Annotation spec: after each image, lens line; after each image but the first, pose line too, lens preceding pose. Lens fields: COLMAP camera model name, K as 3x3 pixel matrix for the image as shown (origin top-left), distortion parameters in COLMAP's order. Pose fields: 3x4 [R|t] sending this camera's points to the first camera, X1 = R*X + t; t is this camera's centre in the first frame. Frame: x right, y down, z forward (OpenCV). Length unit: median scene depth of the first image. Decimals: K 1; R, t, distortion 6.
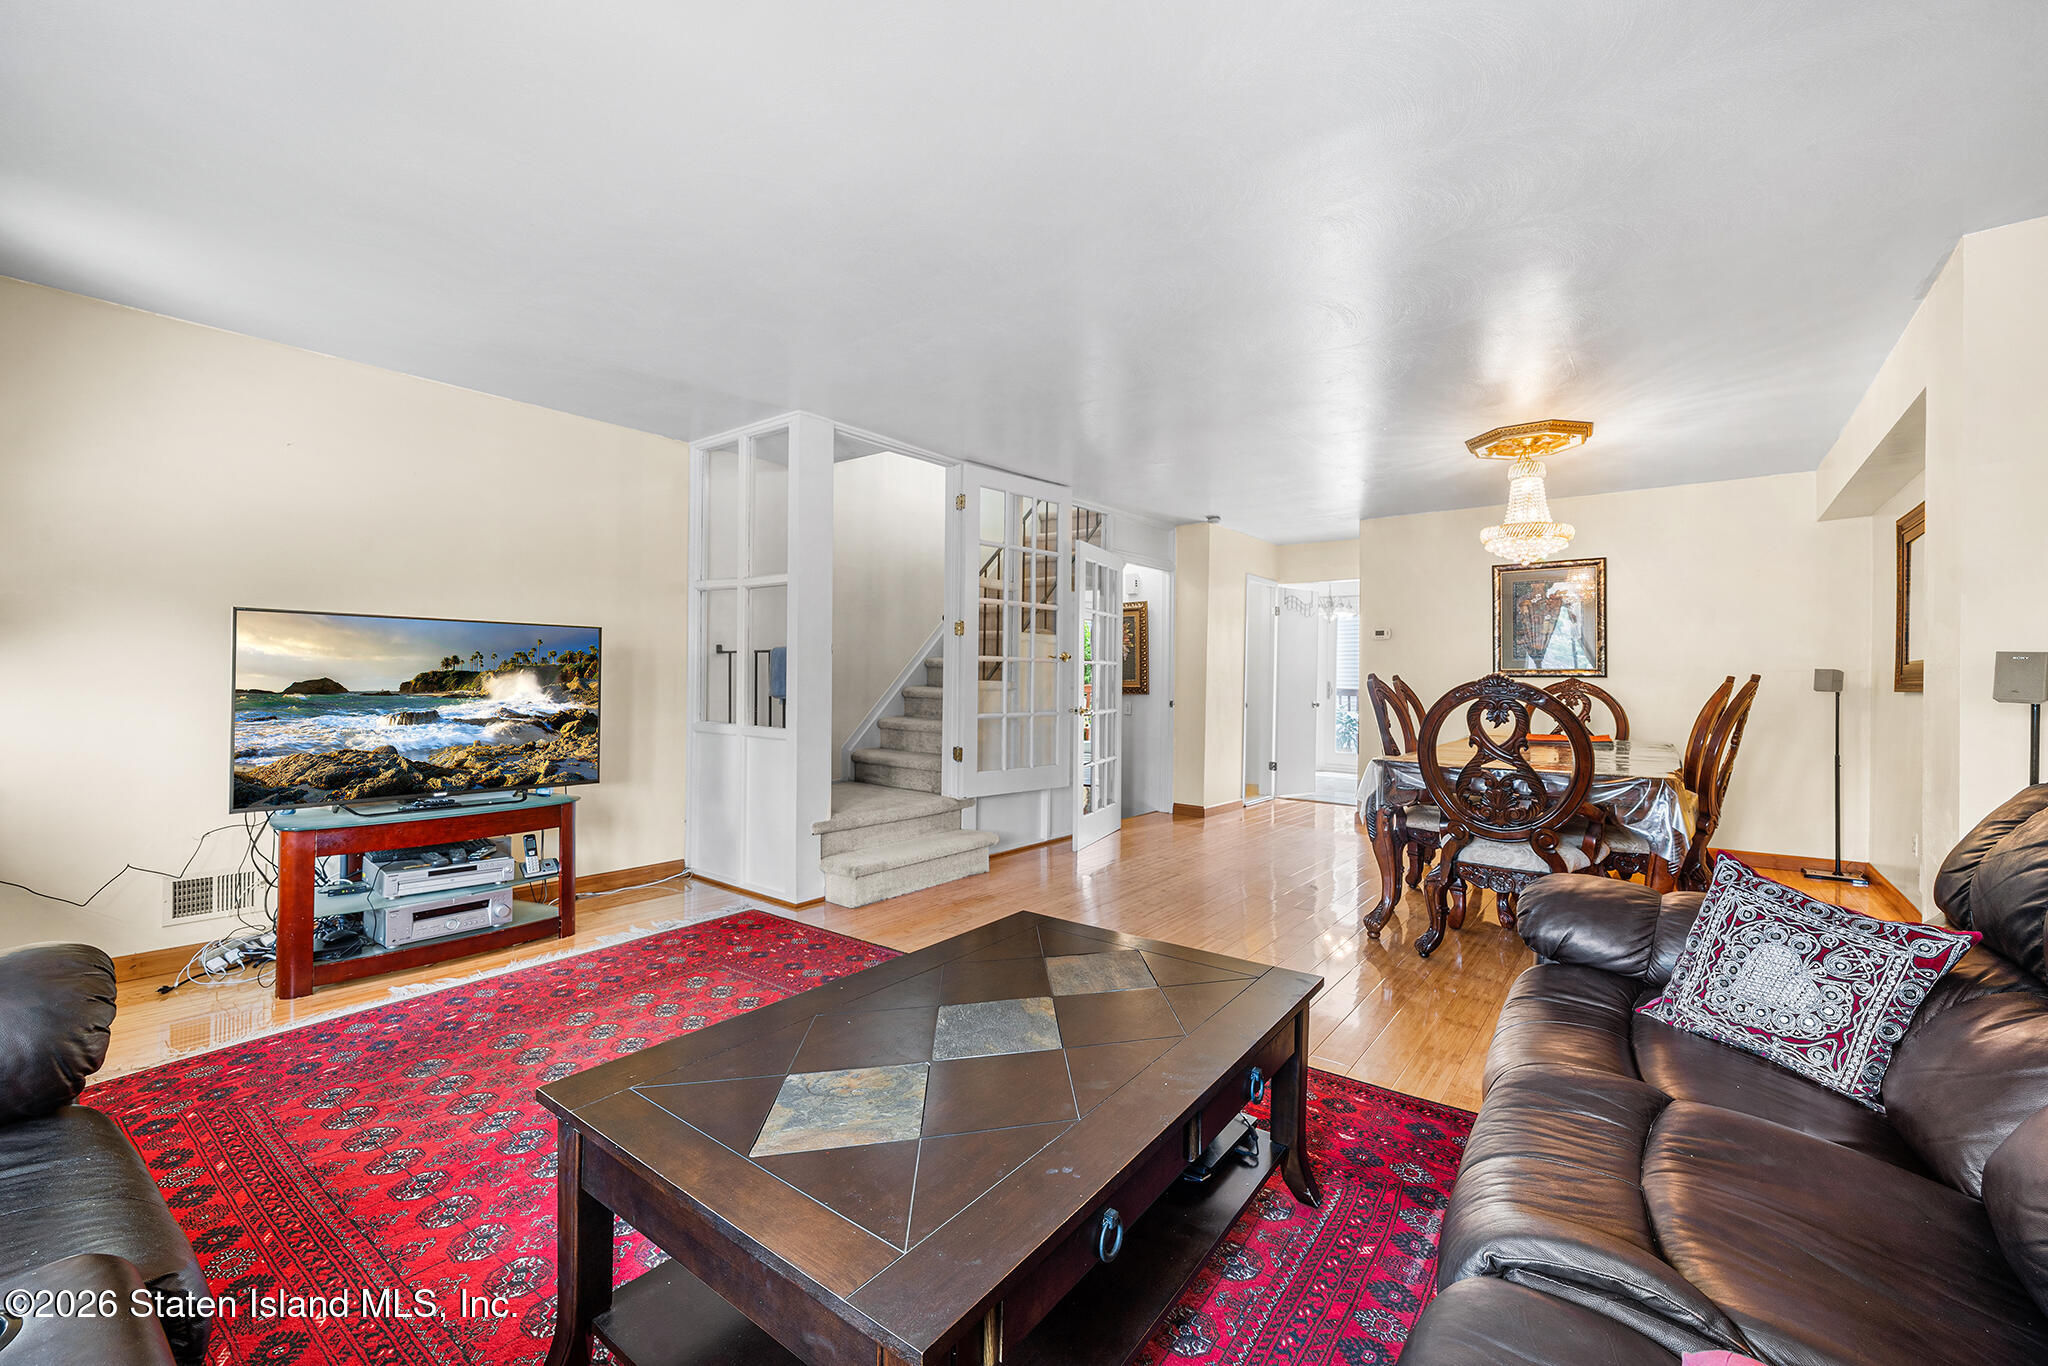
lens RADIAL K [[828.6, 0, 1027.5], [0, 828.6, 680.8], [0, 0, 1]] dist [-0.000598, 0.000421]
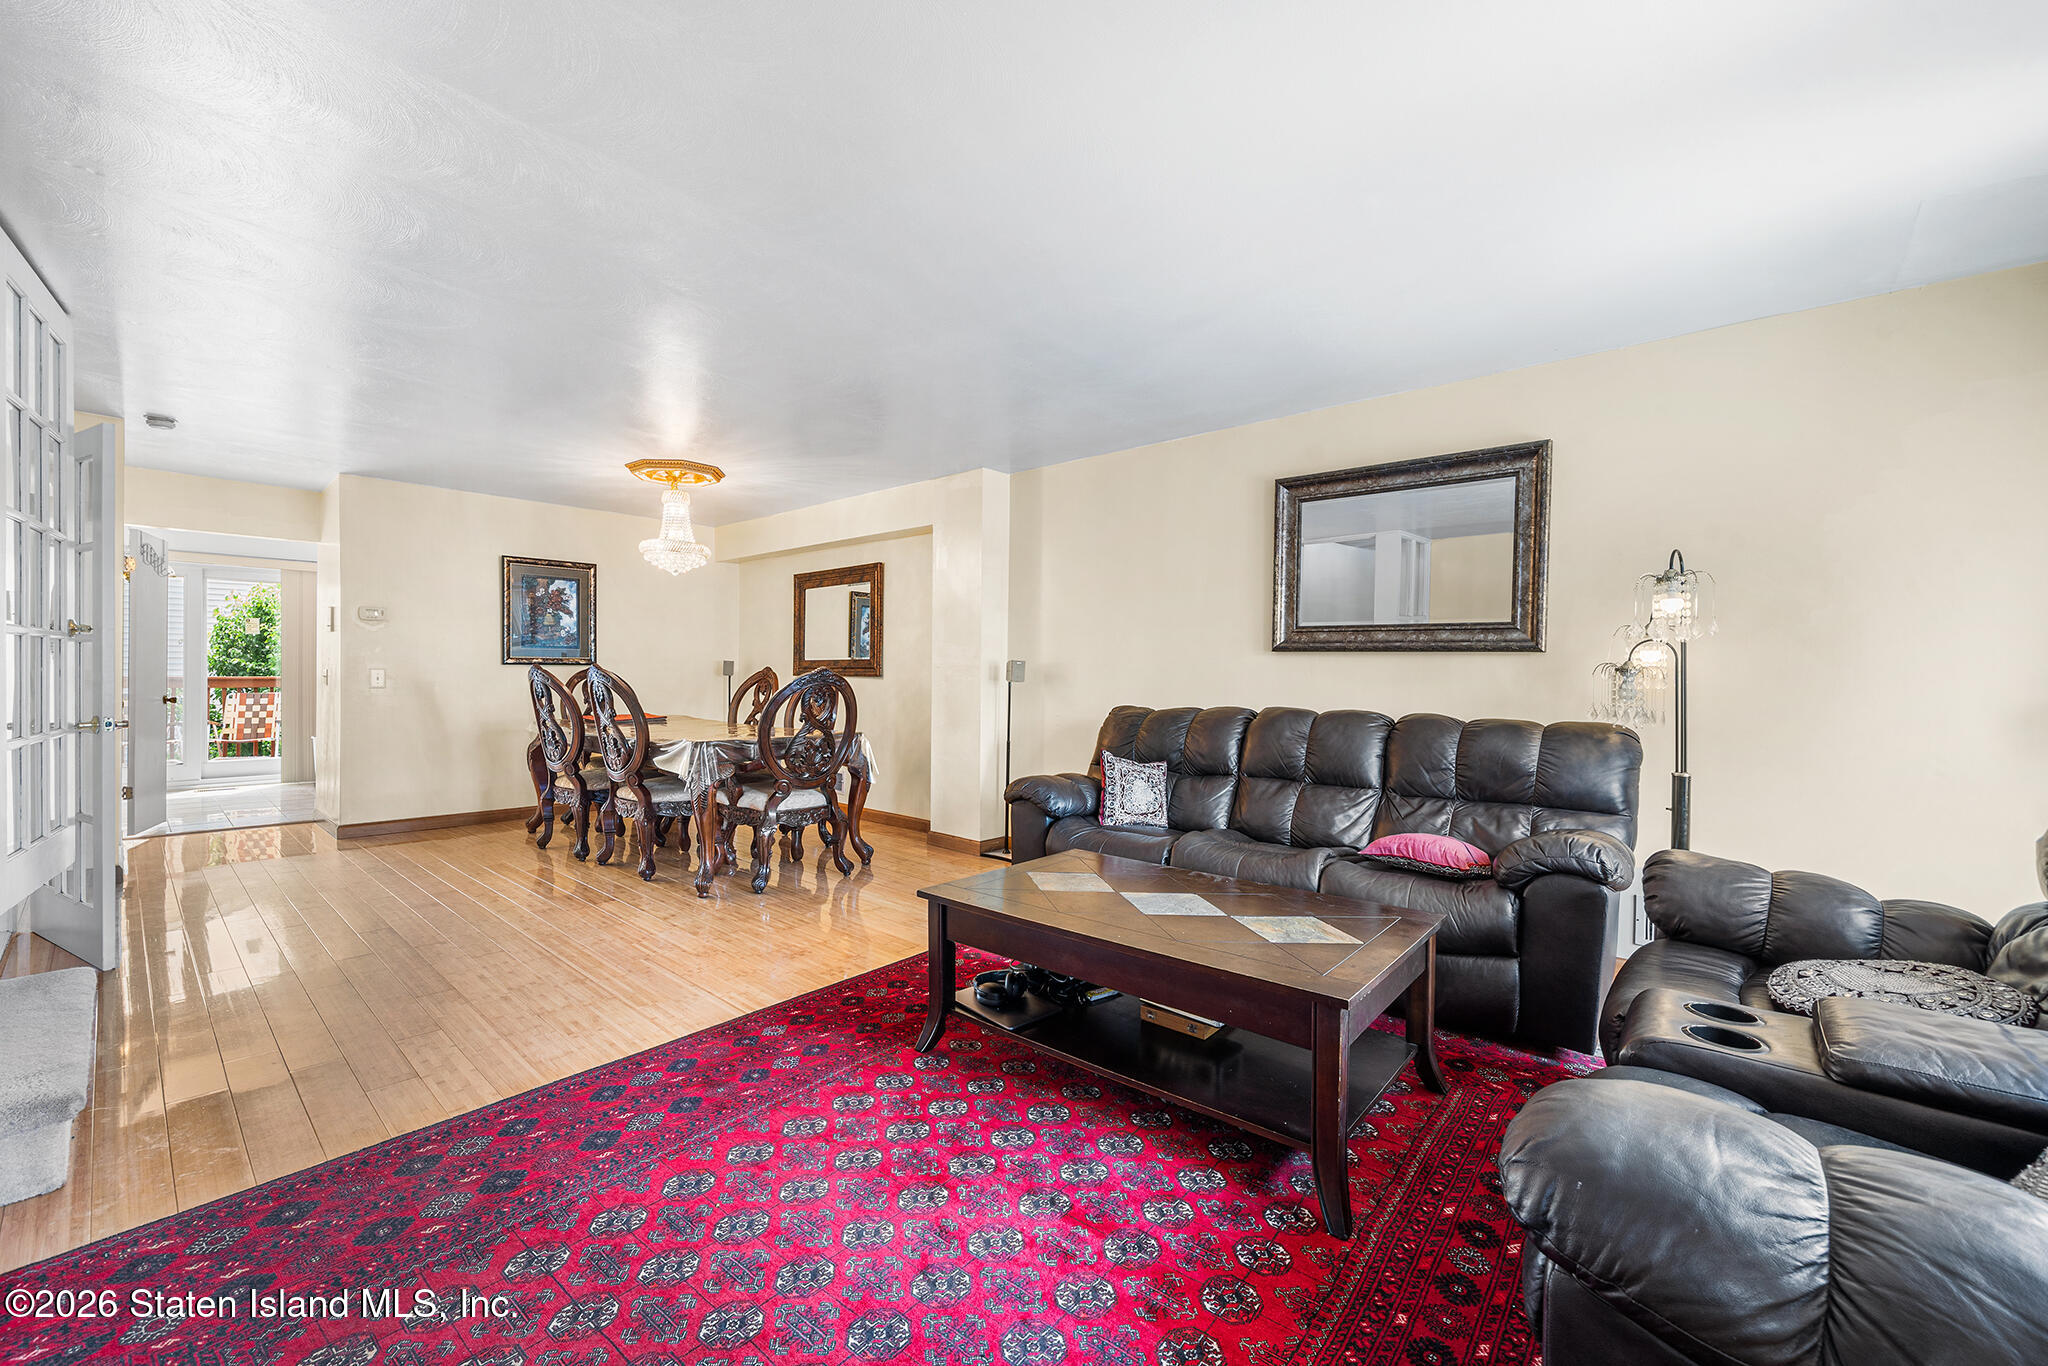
lens RADIAL K [[828.6, 0, 1016.9], [0, 828.6, 673.0], [0, 0, 1]] dist [-0.000598, 0.000421]
pose [[0.087843, -0.013241, 0.996046, -1.476018], [0.003610, 0.999909, 0.012974, -0.027310], [-0.996128, 0.002456, 0.087882, 1.070969]]
